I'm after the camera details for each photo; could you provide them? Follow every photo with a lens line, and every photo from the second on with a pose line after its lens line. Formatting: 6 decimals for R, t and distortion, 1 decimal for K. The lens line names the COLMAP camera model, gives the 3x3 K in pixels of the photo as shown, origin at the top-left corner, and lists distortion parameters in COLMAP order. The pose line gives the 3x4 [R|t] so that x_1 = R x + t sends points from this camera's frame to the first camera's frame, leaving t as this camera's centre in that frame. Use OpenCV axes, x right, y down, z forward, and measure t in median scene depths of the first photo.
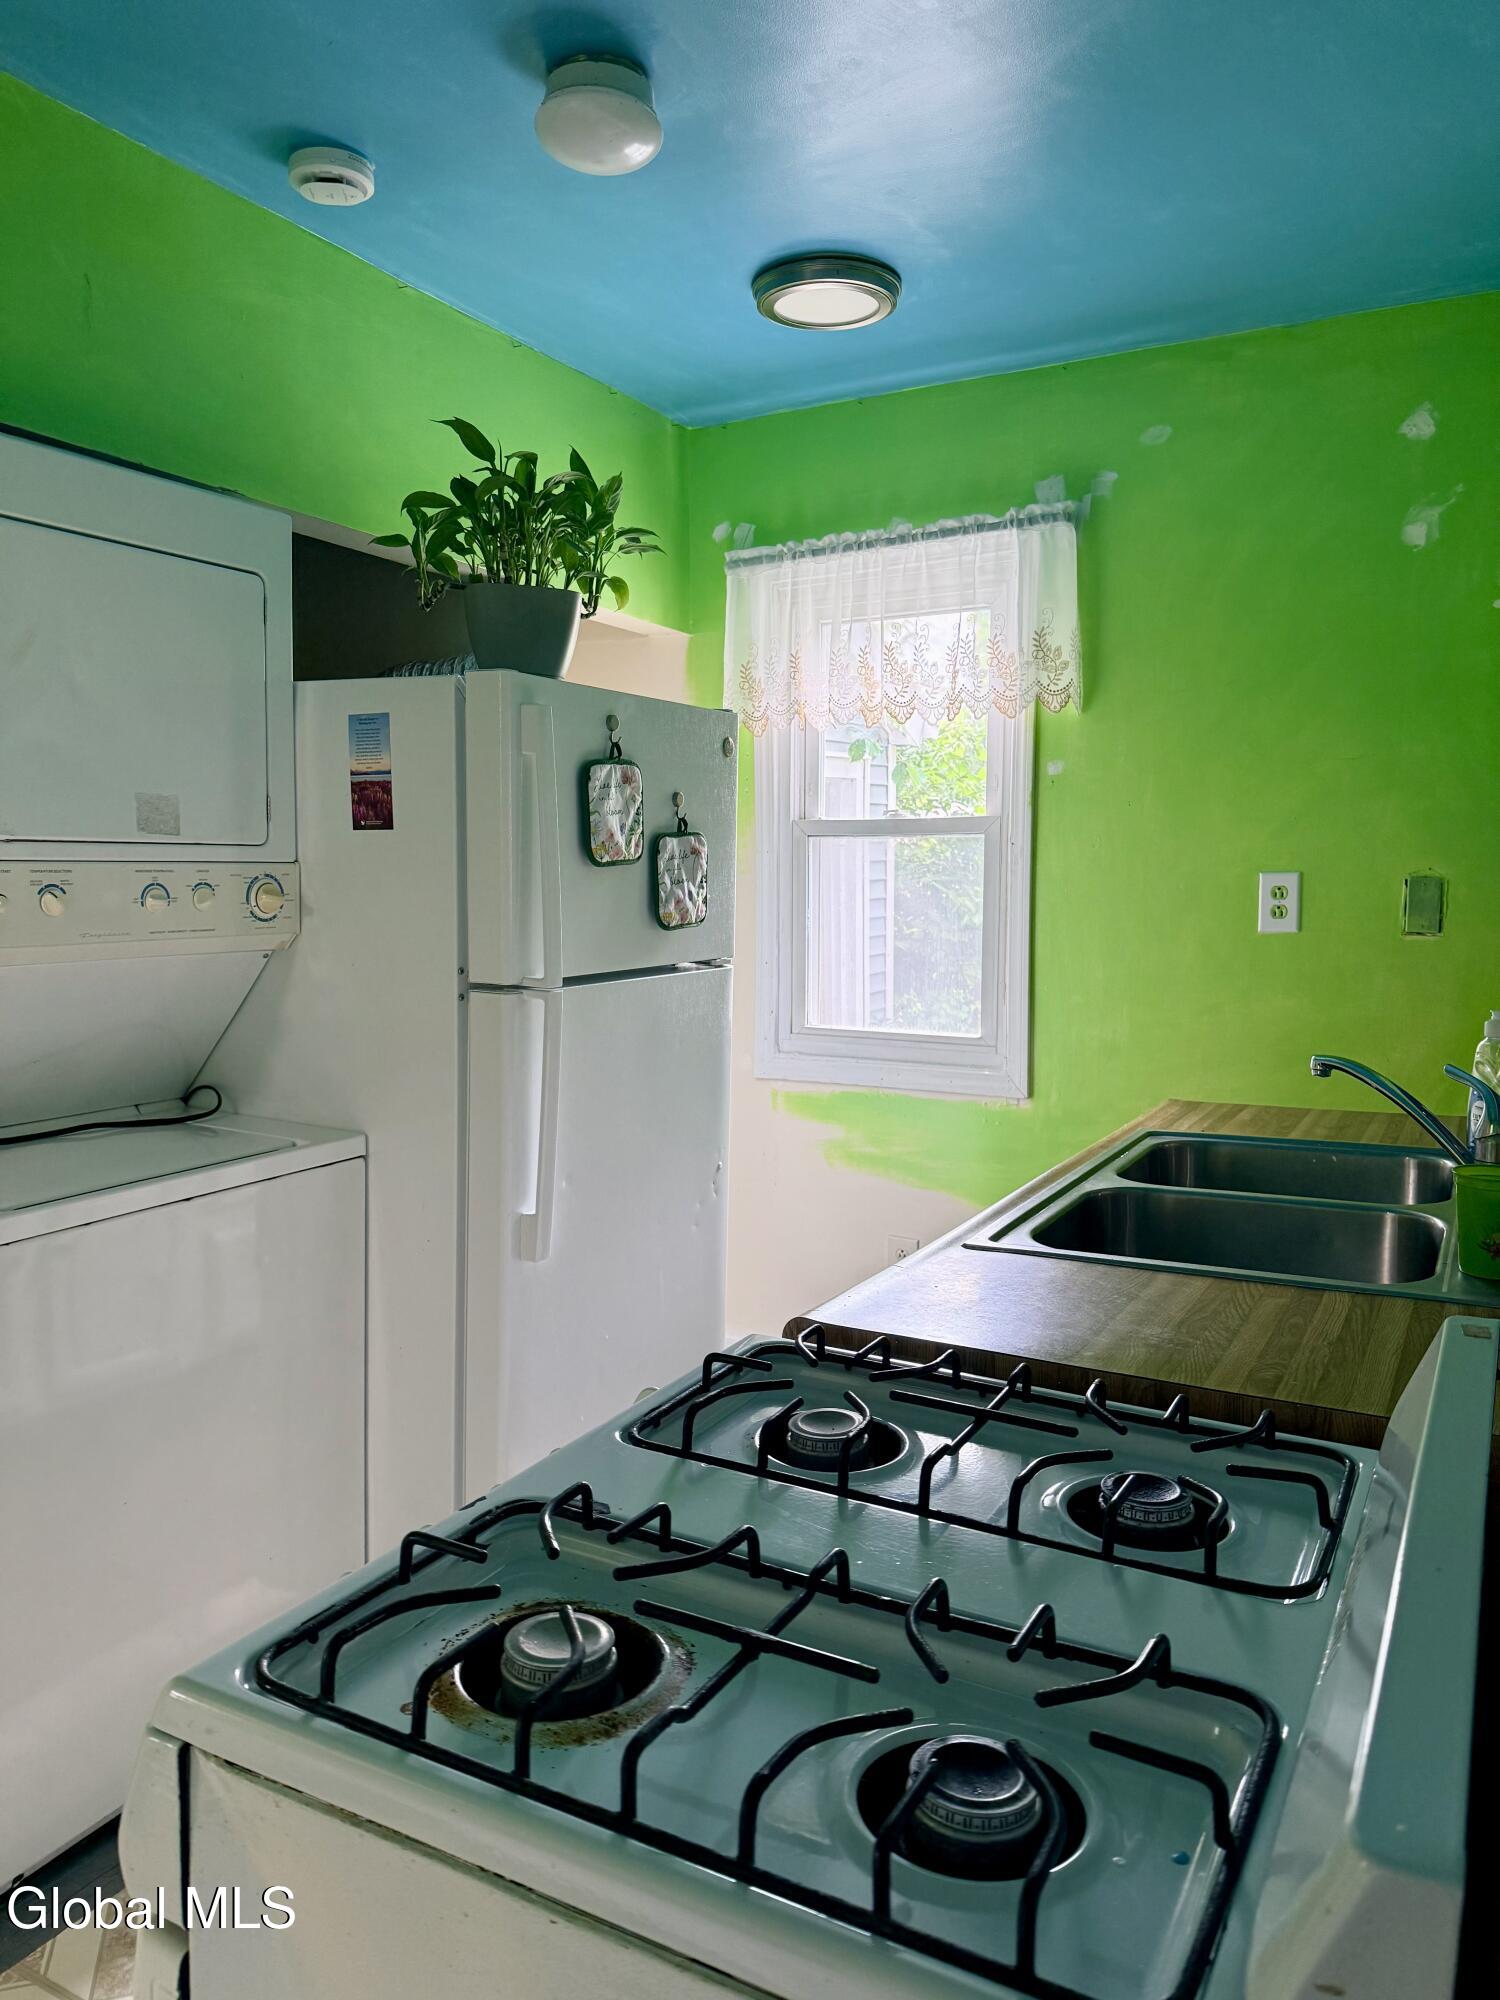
lens RADIAL K [[1418.3, 0, 750.0], [0, 1418.3, 1000.0], [0, 0, 1]] dist [0.063141, -0.100600]
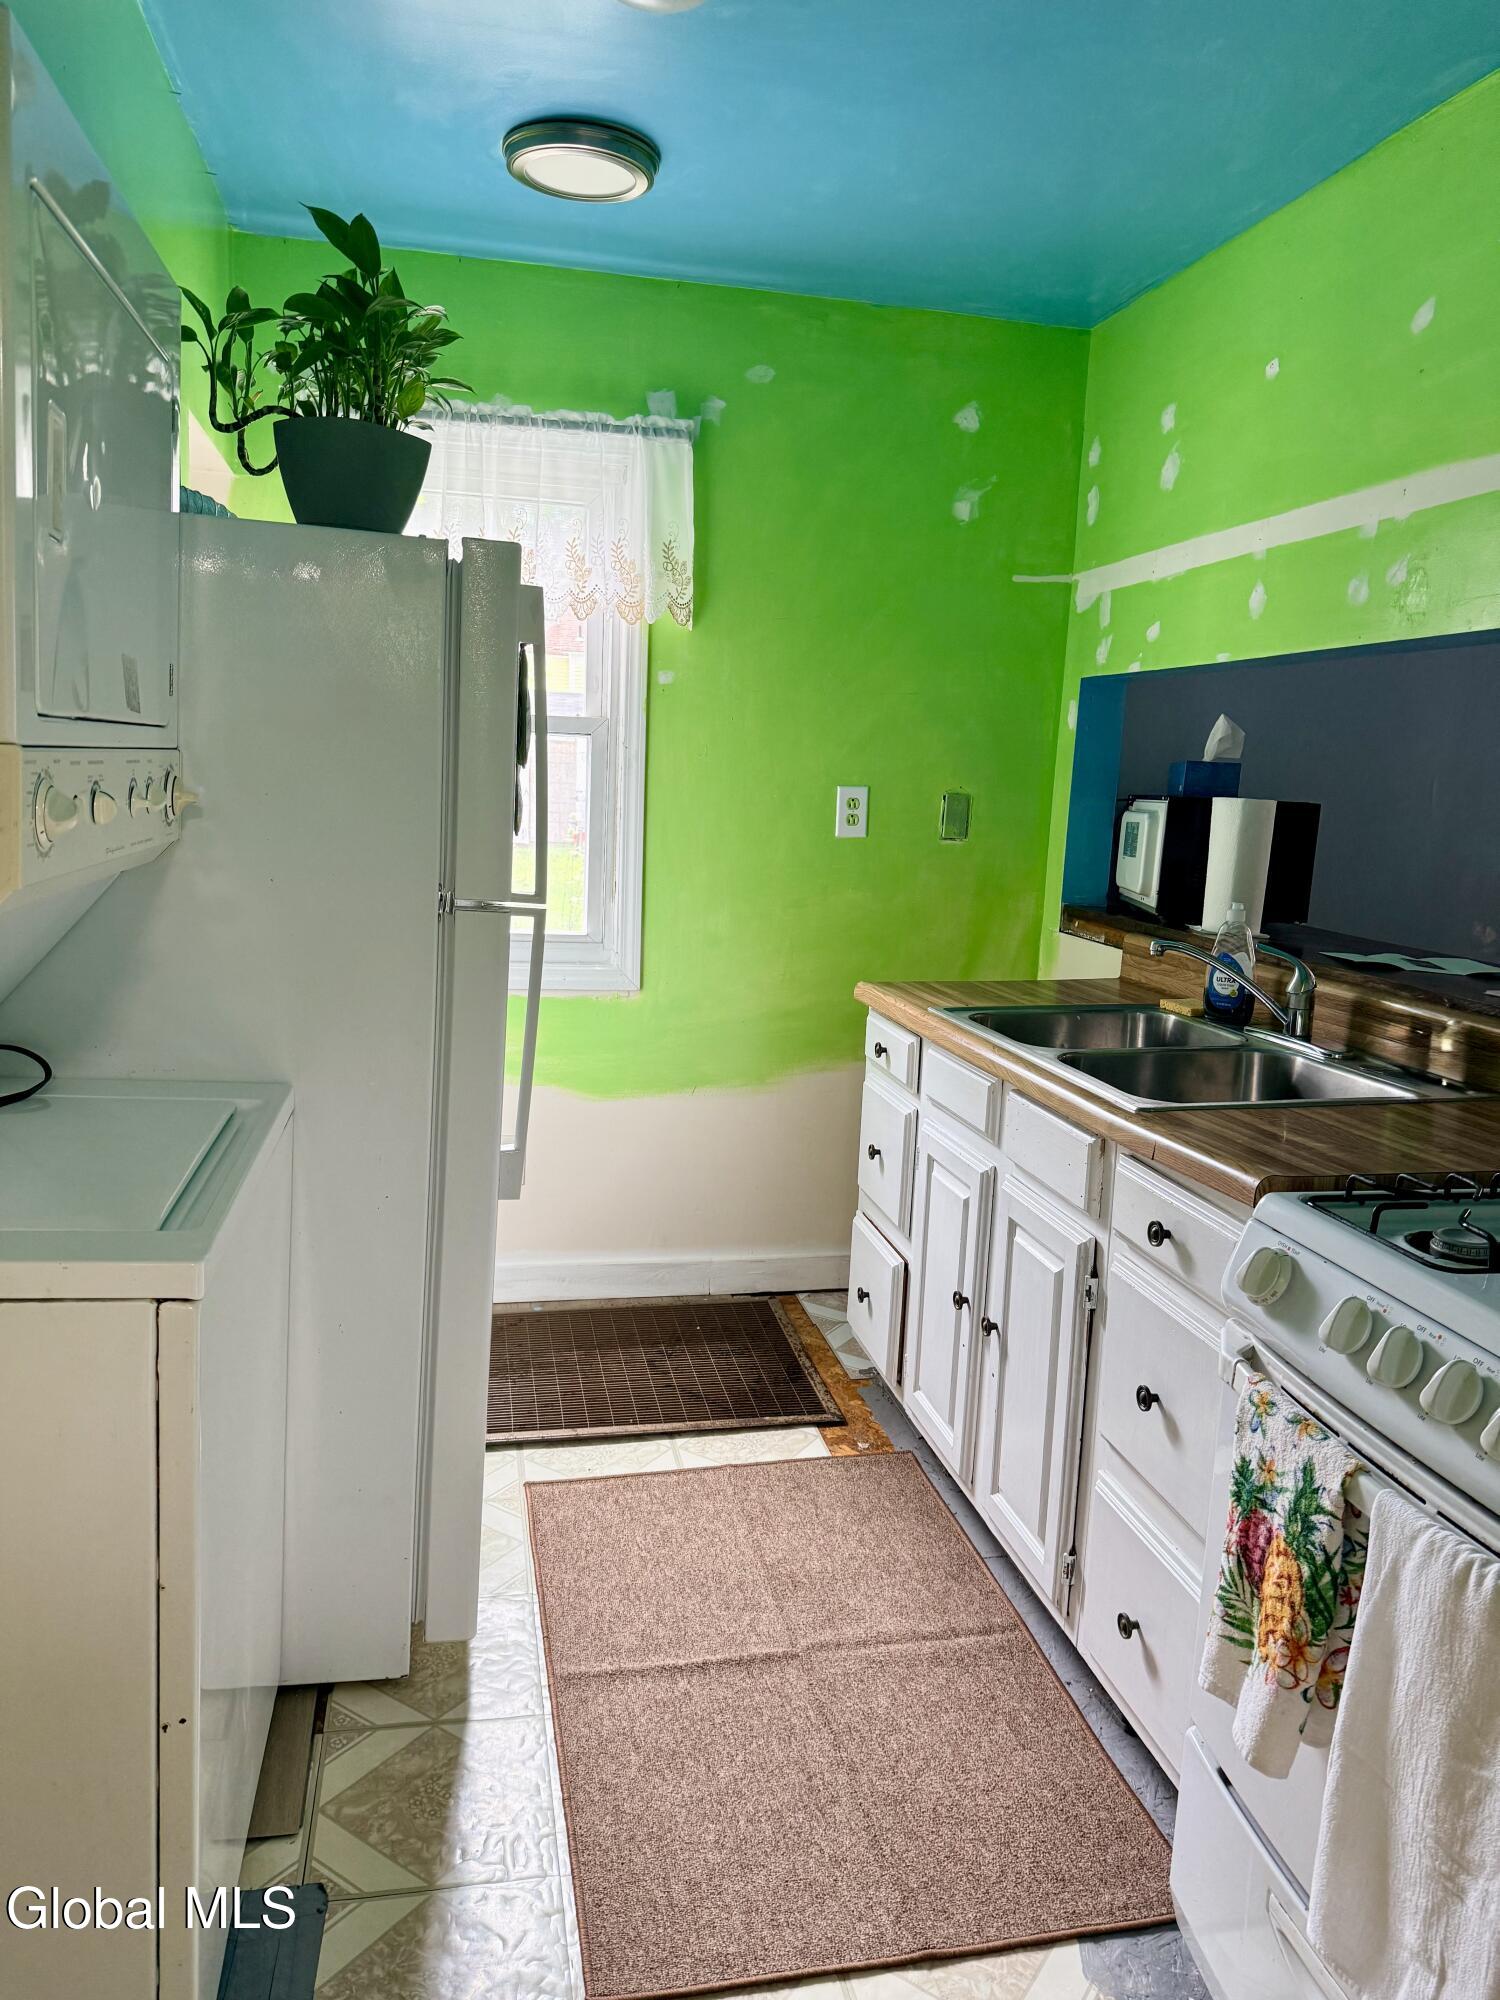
lens RADIAL K [[1398.3, 0, 750.0], [0, 1398.3, 1000.0], [0, 0, 1]] dist [0.128205, -0.248639]
pose [[0.761936, -0.070680, 0.643784, -0.452611], [0.016119, 0.995789, 0.090248, -0.018623], [-0.647451, -0.058386, 0.759867, 0.158331]]
